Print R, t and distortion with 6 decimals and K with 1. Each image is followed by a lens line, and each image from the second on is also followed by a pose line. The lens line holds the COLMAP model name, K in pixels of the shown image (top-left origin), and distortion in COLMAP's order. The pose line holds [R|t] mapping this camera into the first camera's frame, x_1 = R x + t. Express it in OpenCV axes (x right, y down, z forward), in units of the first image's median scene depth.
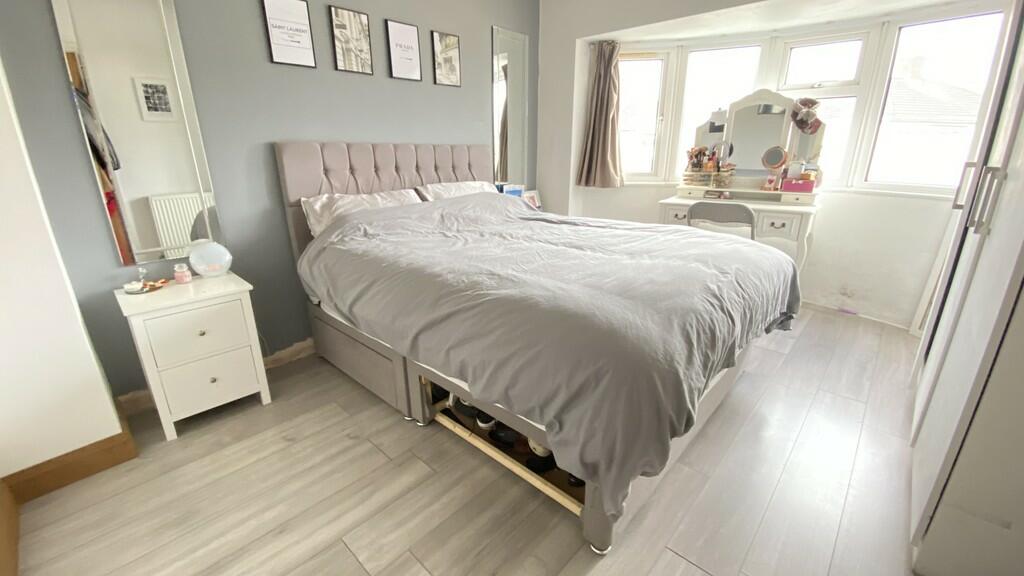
lens RADIAL K [[409.1, 0, 507.3], [0, 409.1, 289.8], [0, 0, 1]] dist [0.022945, -0.023445]
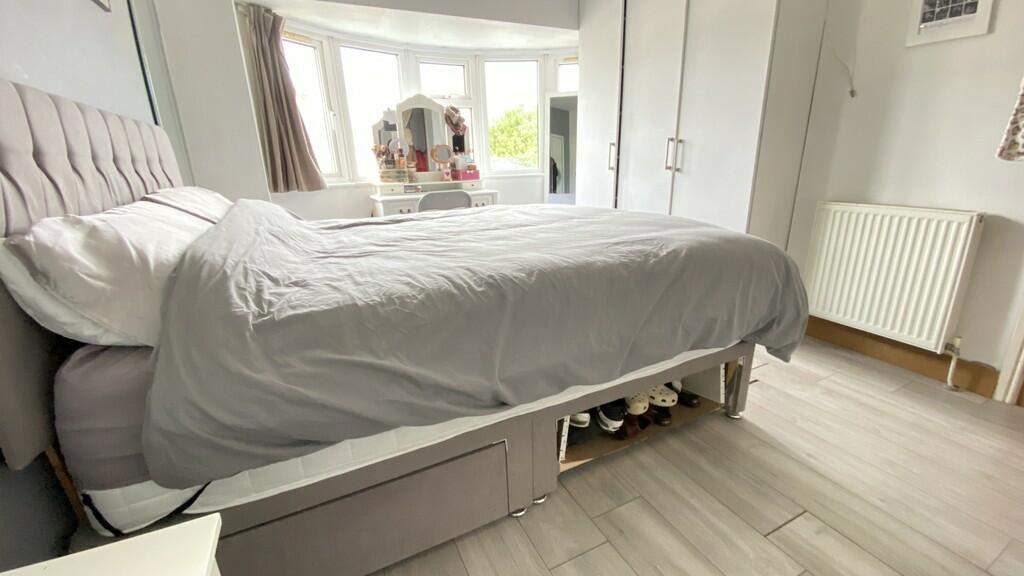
lens RADIAL K [[409.1, 0, 507.3], [0, 409.1, 289.8], [0, 0, 1]] dist [0.022945, -0.023445]
pose [[0.379607, -0.280963, 0.881452, -0.421763], [0.324032, 0.932796, 0.157781, -0.074193], [-0.866546, 0.225724, 0.445137, 0.369848]]
